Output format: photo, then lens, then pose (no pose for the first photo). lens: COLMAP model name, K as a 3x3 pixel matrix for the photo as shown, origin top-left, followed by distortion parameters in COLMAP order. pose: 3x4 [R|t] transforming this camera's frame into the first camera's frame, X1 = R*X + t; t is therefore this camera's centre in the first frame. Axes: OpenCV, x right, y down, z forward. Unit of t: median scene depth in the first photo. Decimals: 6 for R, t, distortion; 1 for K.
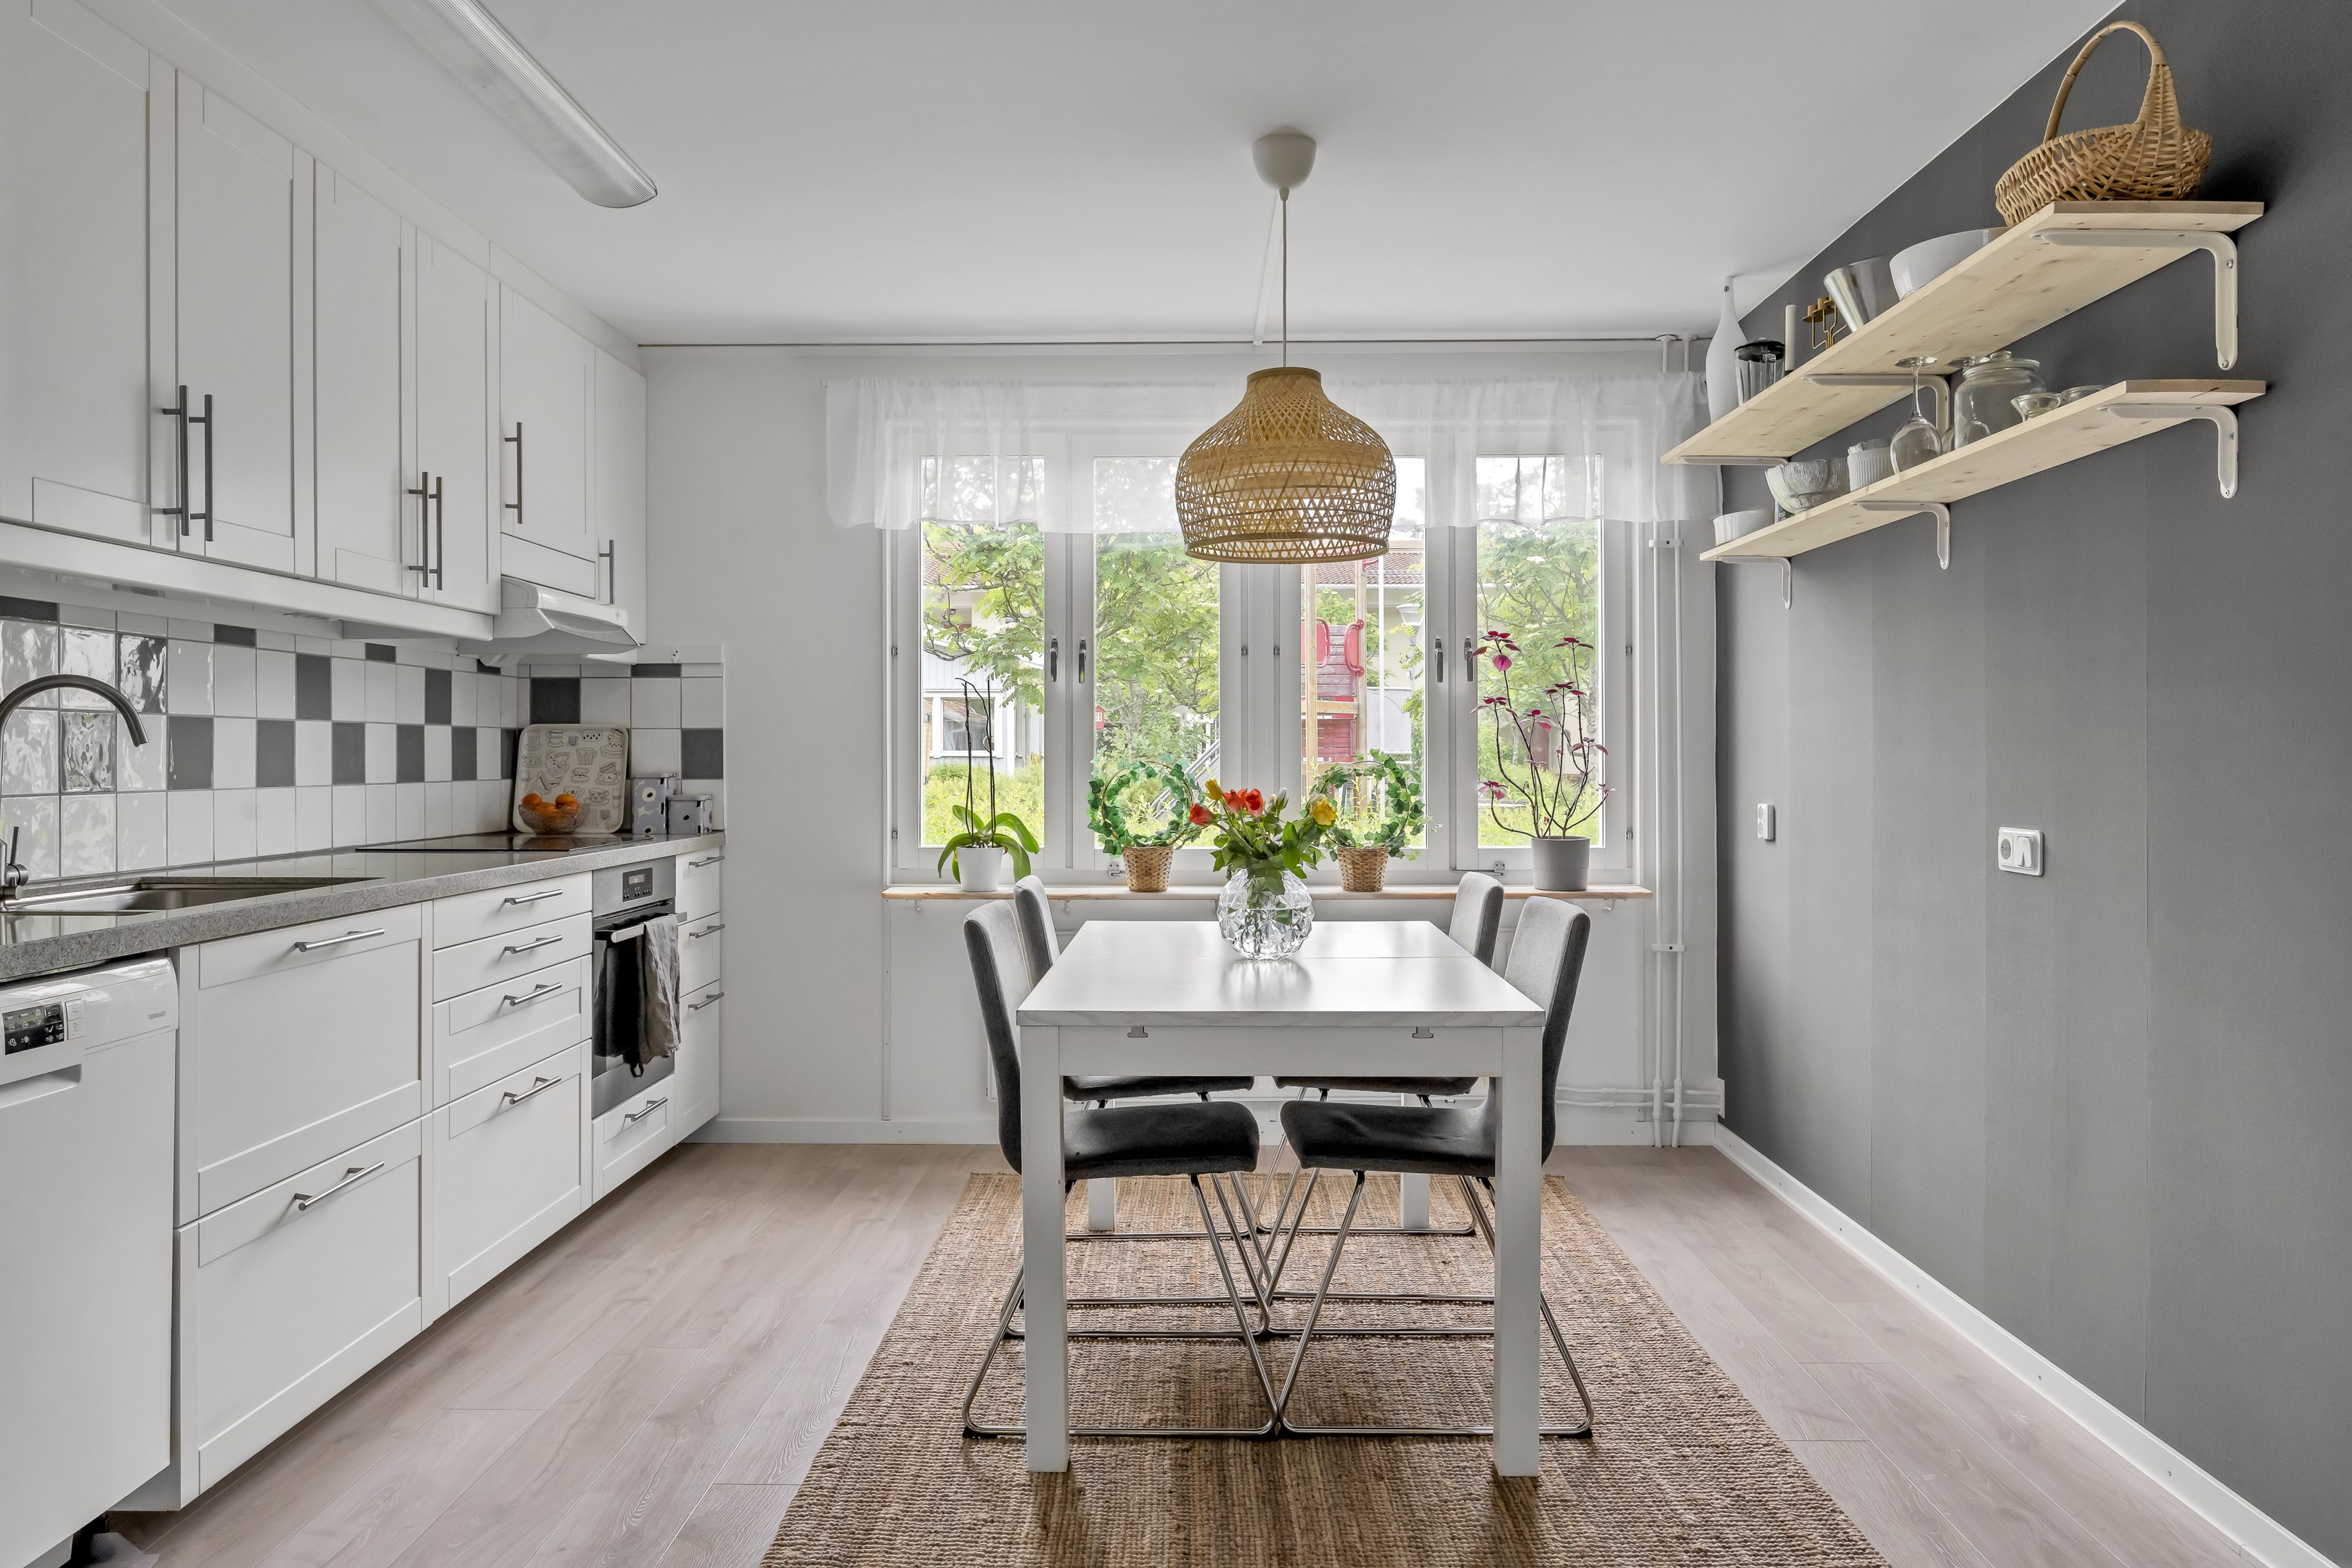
lens RADIAL K [[1631.4, 0, 1165.0], [0, 1631.4, 743.9], [0, 0, 1]] dist [-0.002945, 0.000192]
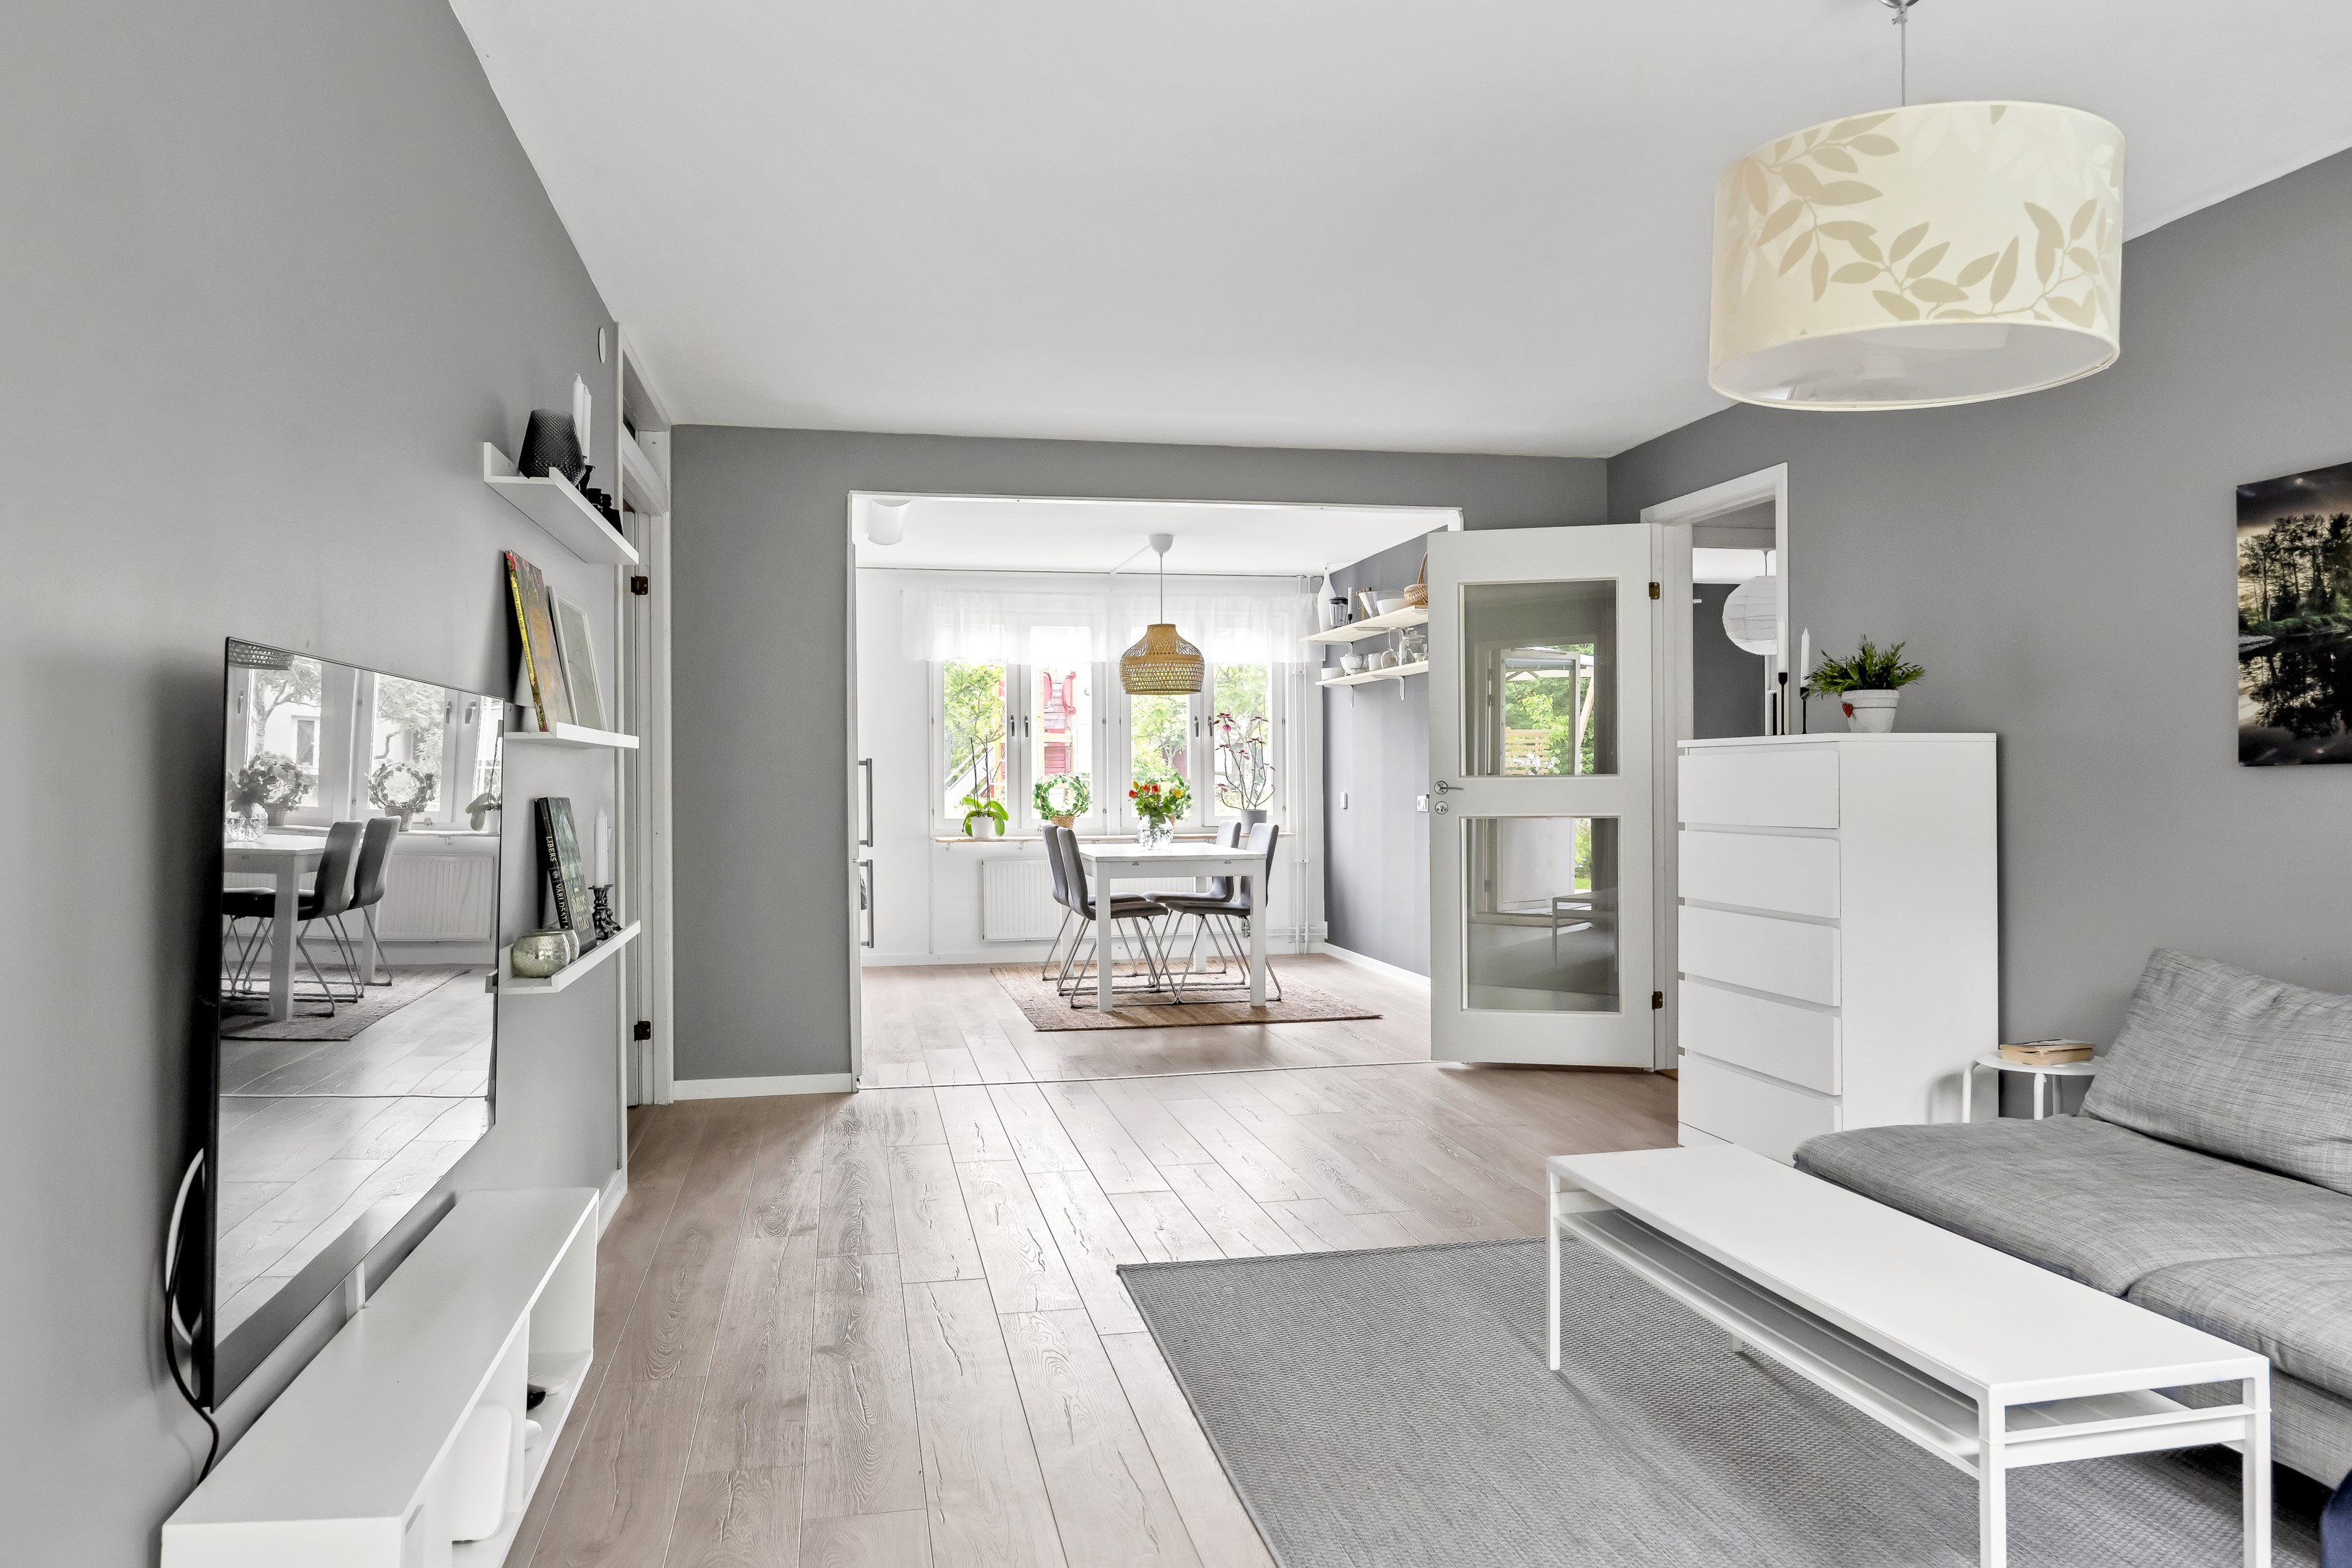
lens RADIAL K [[1612.6, 0, 1176.0], [0, 1612.6, 784.0], [0, 0, 1]] dist [-0.003098, -0.002021]
pose [[0.974374, -0.007035, 0.224823, -0.335621], [0.004365, 0.999914, 0.012373, -0.002894], [-0.224891, -0.011074, 0.974321, -1.049127]]
